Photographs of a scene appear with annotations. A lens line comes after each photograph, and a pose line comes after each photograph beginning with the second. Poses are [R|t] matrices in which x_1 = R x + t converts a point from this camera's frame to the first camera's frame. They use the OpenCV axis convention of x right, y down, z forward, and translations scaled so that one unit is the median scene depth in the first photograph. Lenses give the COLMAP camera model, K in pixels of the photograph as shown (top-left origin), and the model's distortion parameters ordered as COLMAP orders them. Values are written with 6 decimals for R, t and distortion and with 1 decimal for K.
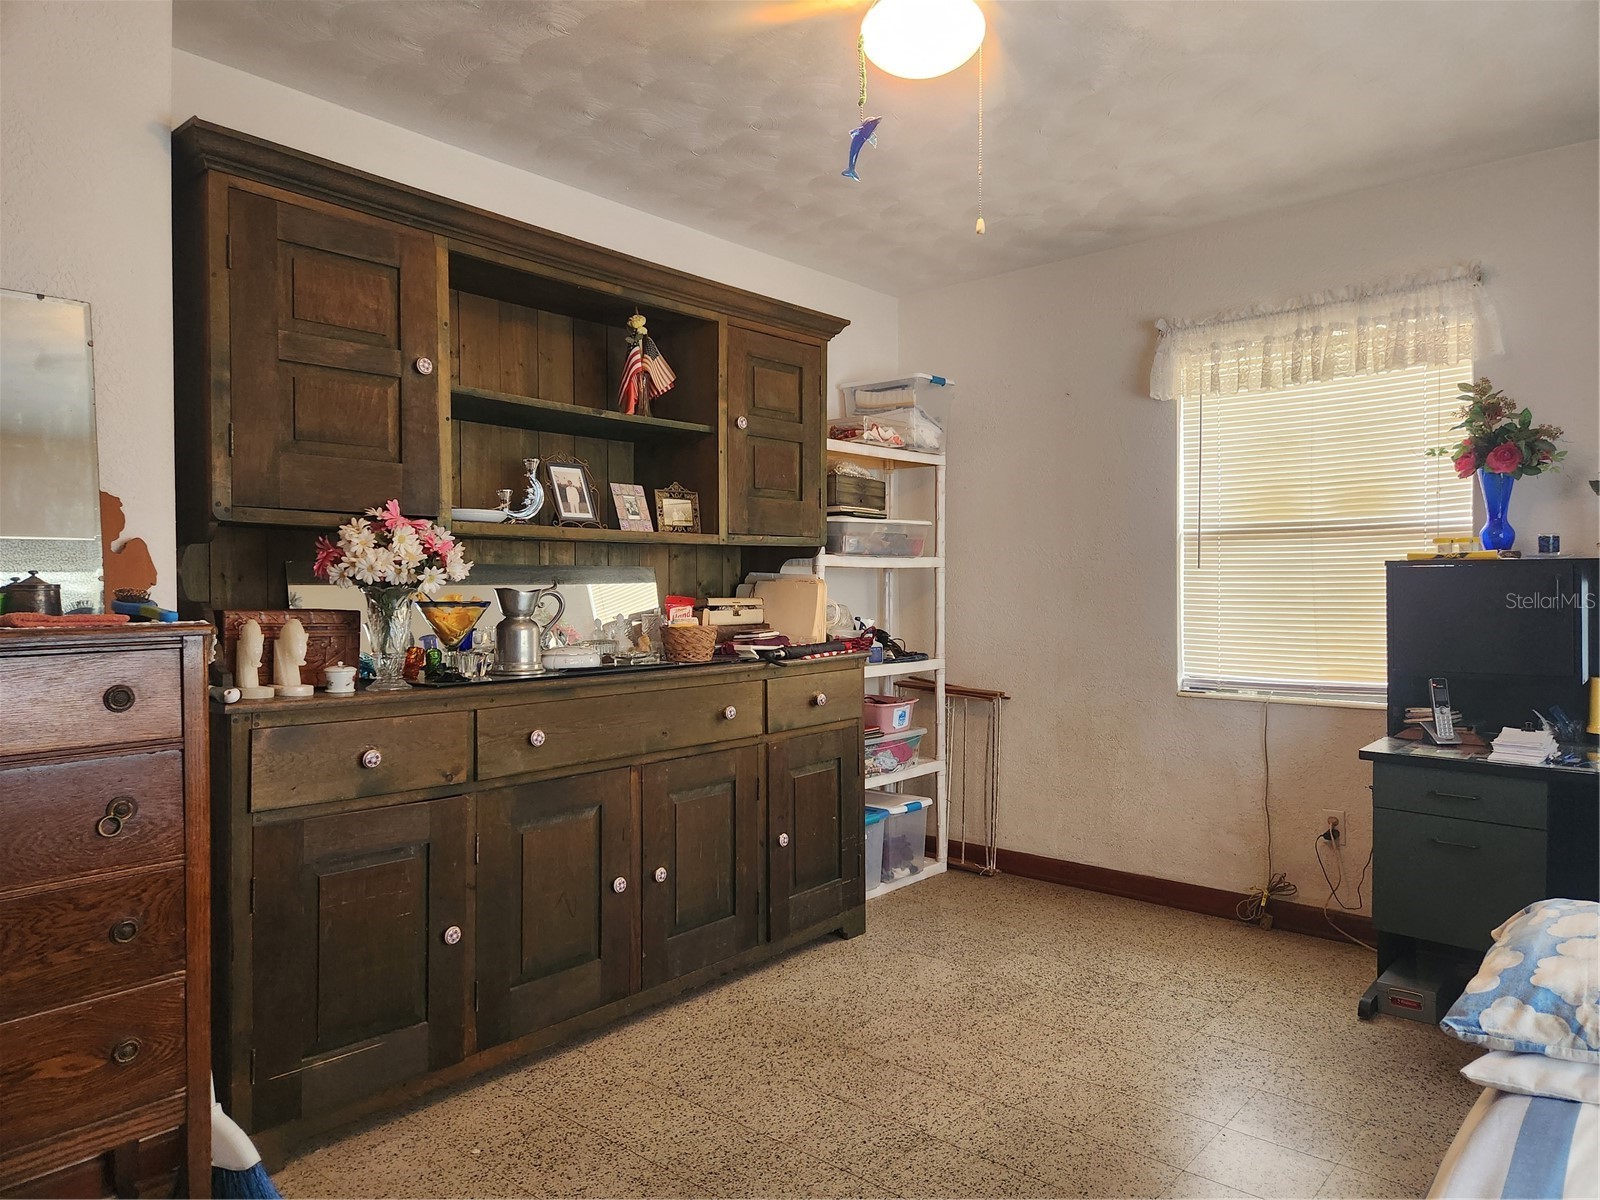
lens RADIAL K [[1078.7, 0, 807.0], [0, 1078.7, 593.4], [0, 0, 1]] dist [0.085336, -0.074449]
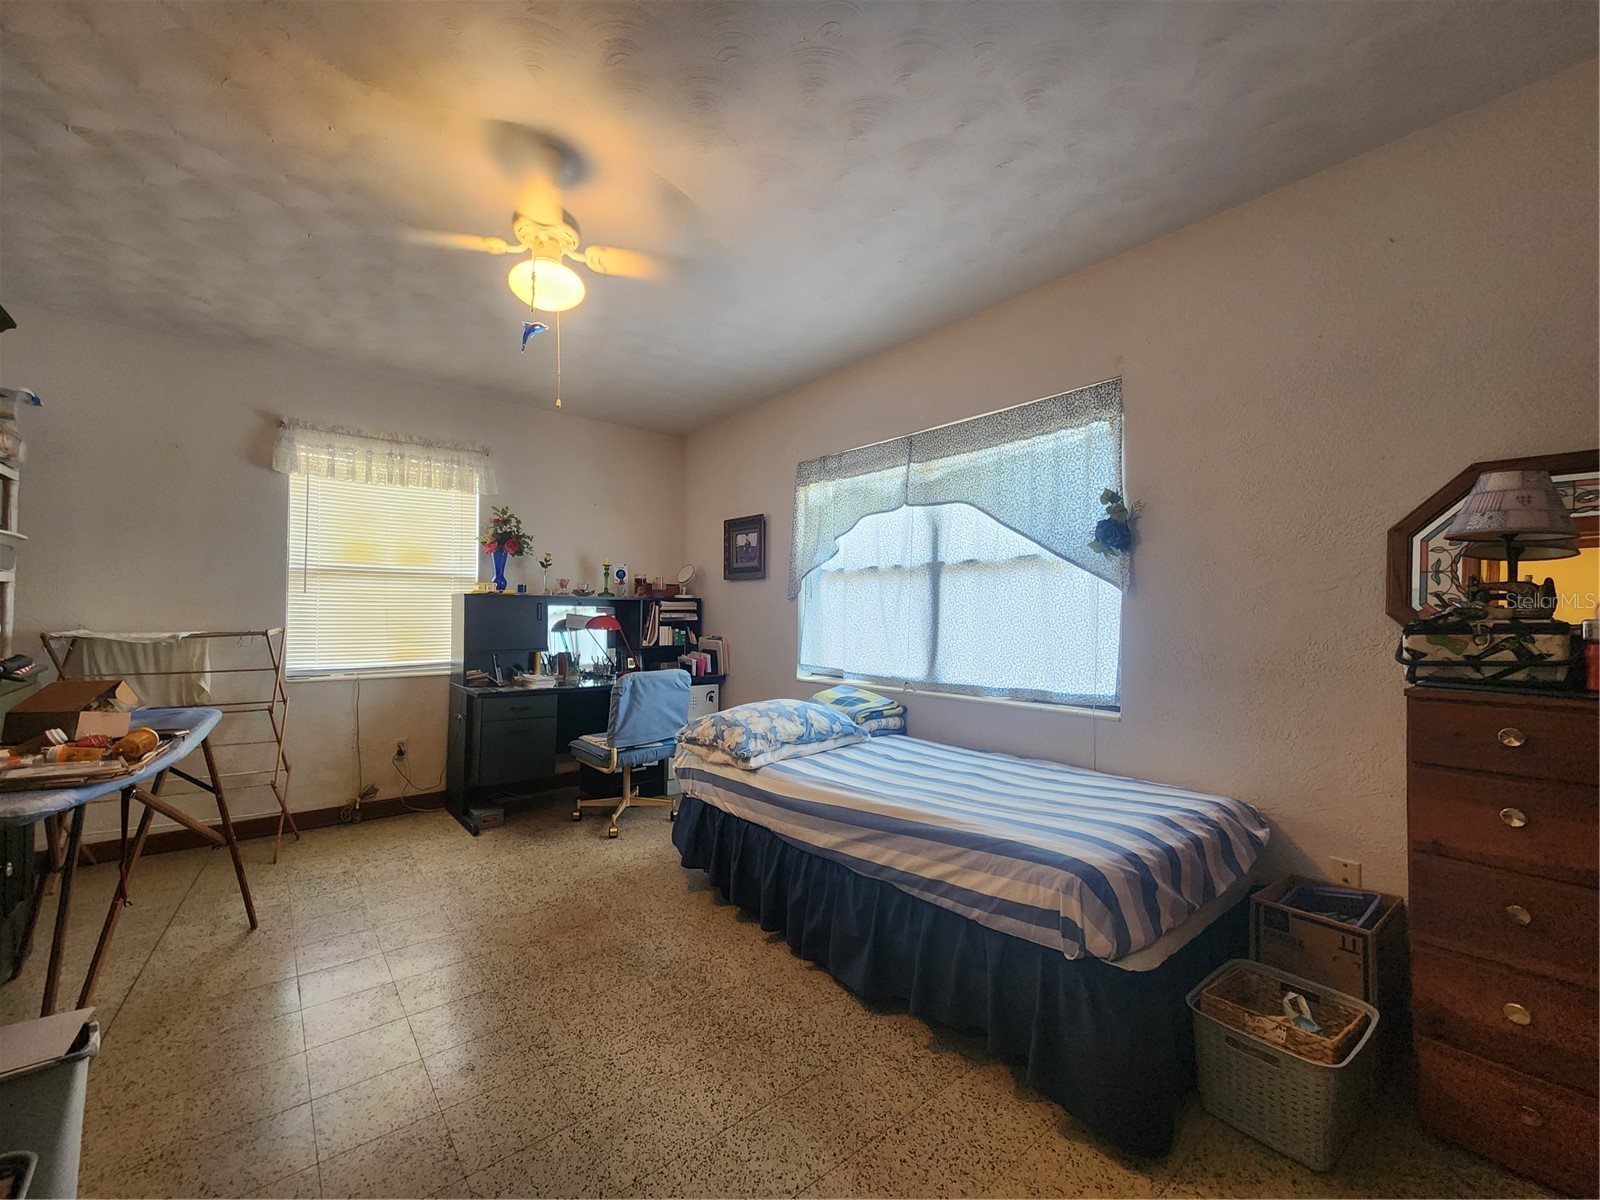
lens RADIAL K [[655.2, 0, 803.7], [0, 655.2, 601.9], [0, 0, 1]] dist [0.000066, -0.000916]
pose [[0.181359, 0.029359, 0.982979, -0.410563], [0.002038, 0.999541, -0.030230, 0.018524], [-0.983415, 0.007485, 0.181215, 0.200583]]
